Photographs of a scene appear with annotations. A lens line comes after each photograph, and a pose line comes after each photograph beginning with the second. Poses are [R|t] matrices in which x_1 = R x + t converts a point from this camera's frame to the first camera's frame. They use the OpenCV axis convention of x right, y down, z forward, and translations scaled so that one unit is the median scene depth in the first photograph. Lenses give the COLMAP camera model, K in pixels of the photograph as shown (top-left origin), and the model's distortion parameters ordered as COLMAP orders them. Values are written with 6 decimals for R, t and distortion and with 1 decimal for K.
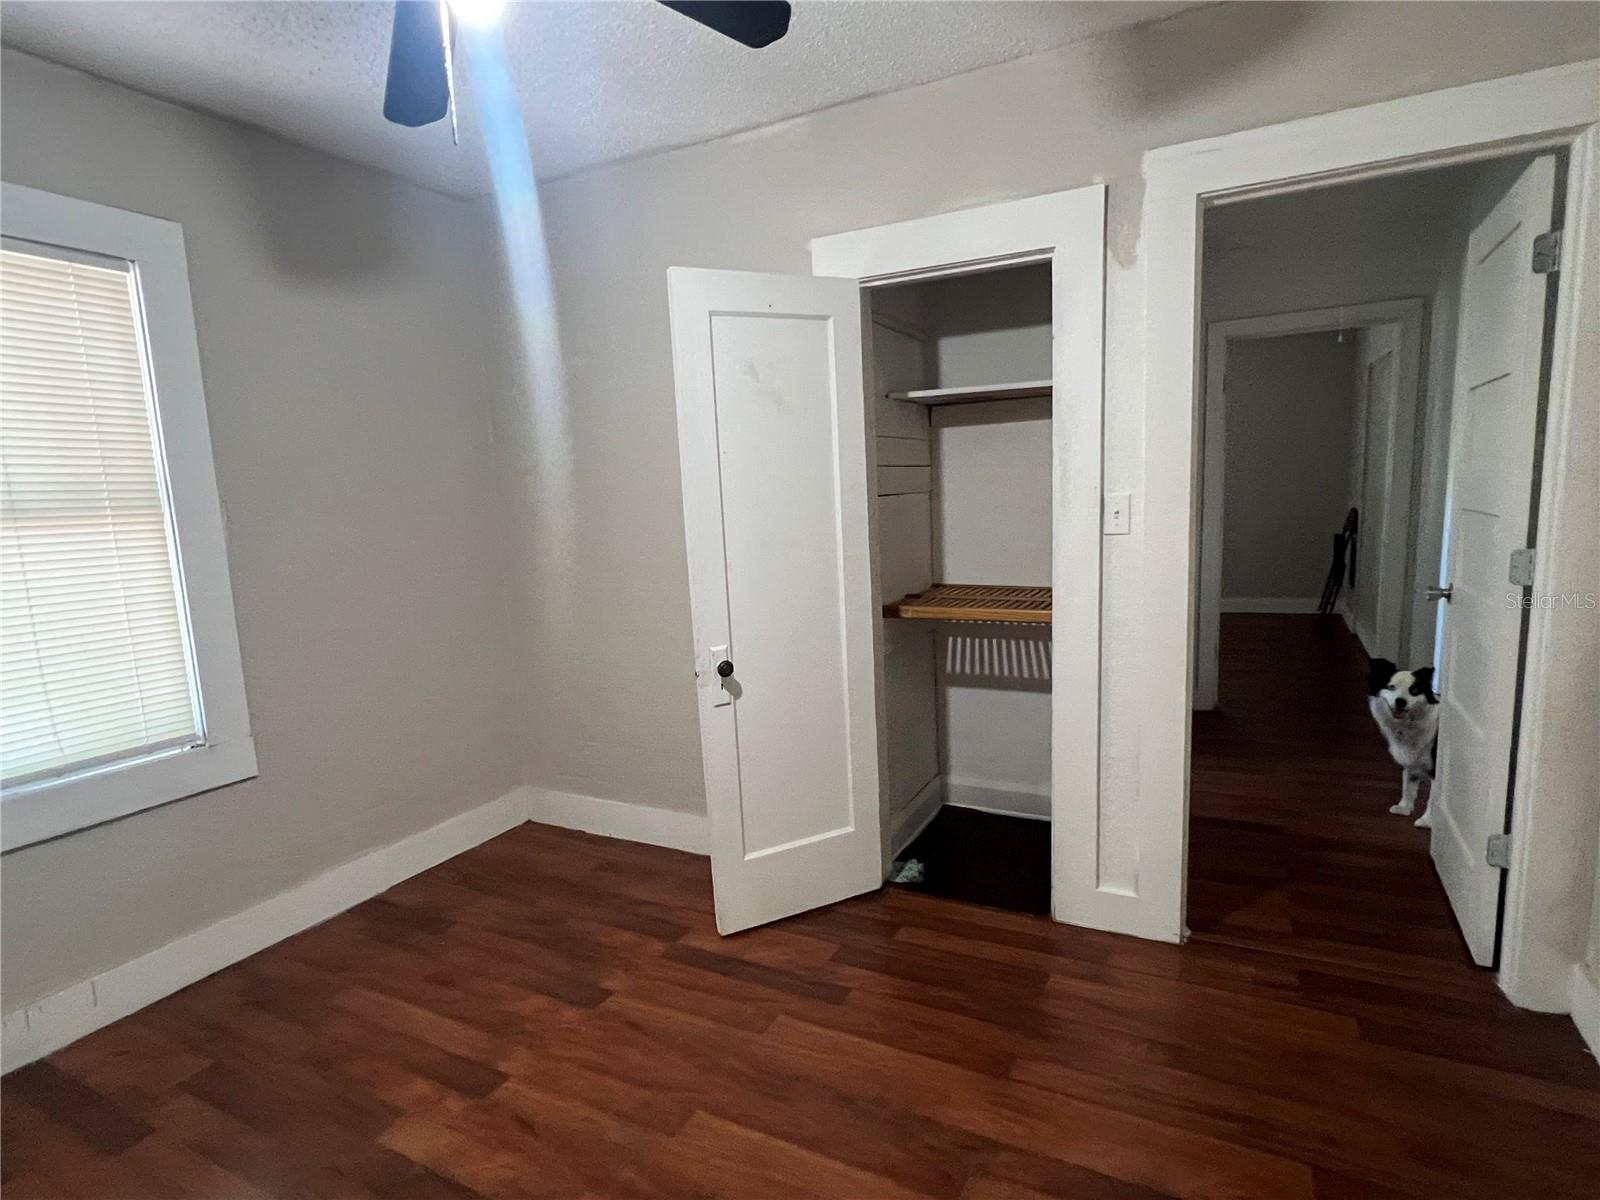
lens RADIAL K [[857.9, 0, 797.6], [0, 857.9, 607.2], [0, 0, 1]] dist [-0.002176, -0.000833]
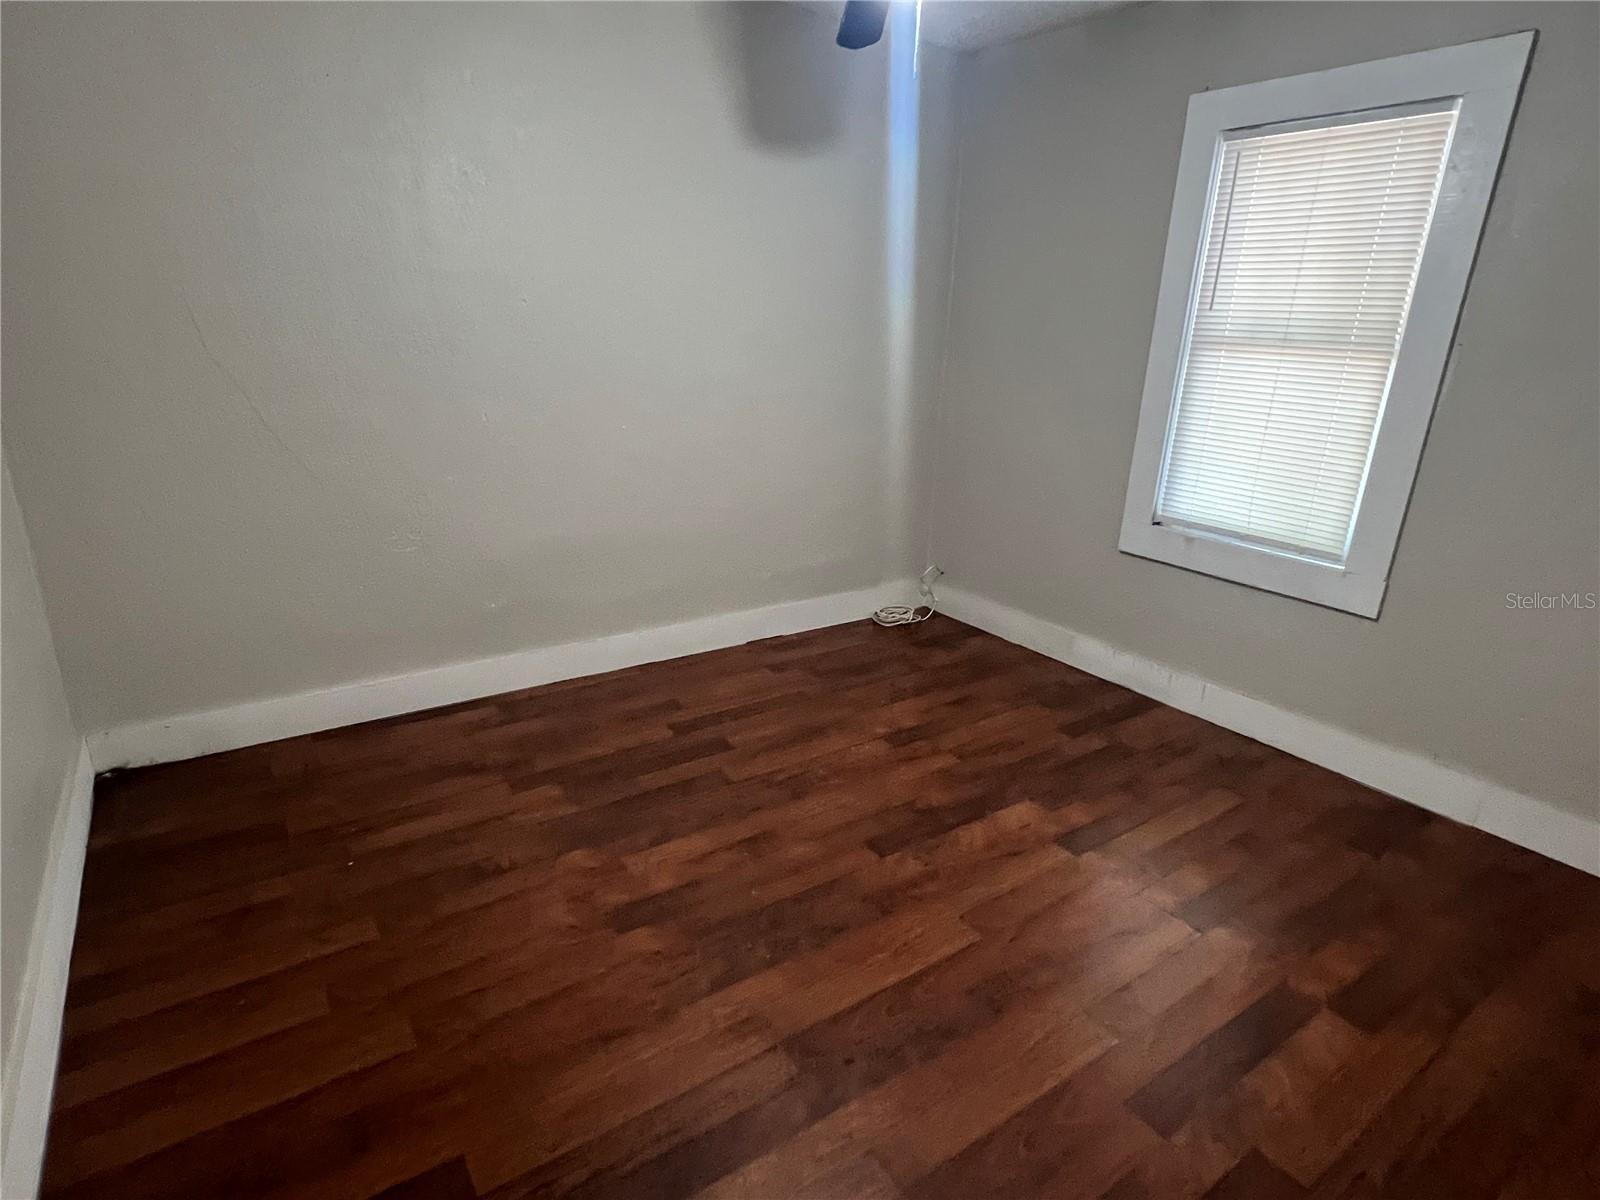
lens RADIAL K [[857.9, 0, 793.6], [0, 857.9, 602.7], [0, 0, 1]] dist [-0.002176, -0.000833]
pose [[-0.457390, 0.299684, -0.837248, 0.631567], [-0.140964, 0.905166, 0.401004, -0.157844], [0.878023, 0.301437, -0.371769, 0.874051]]
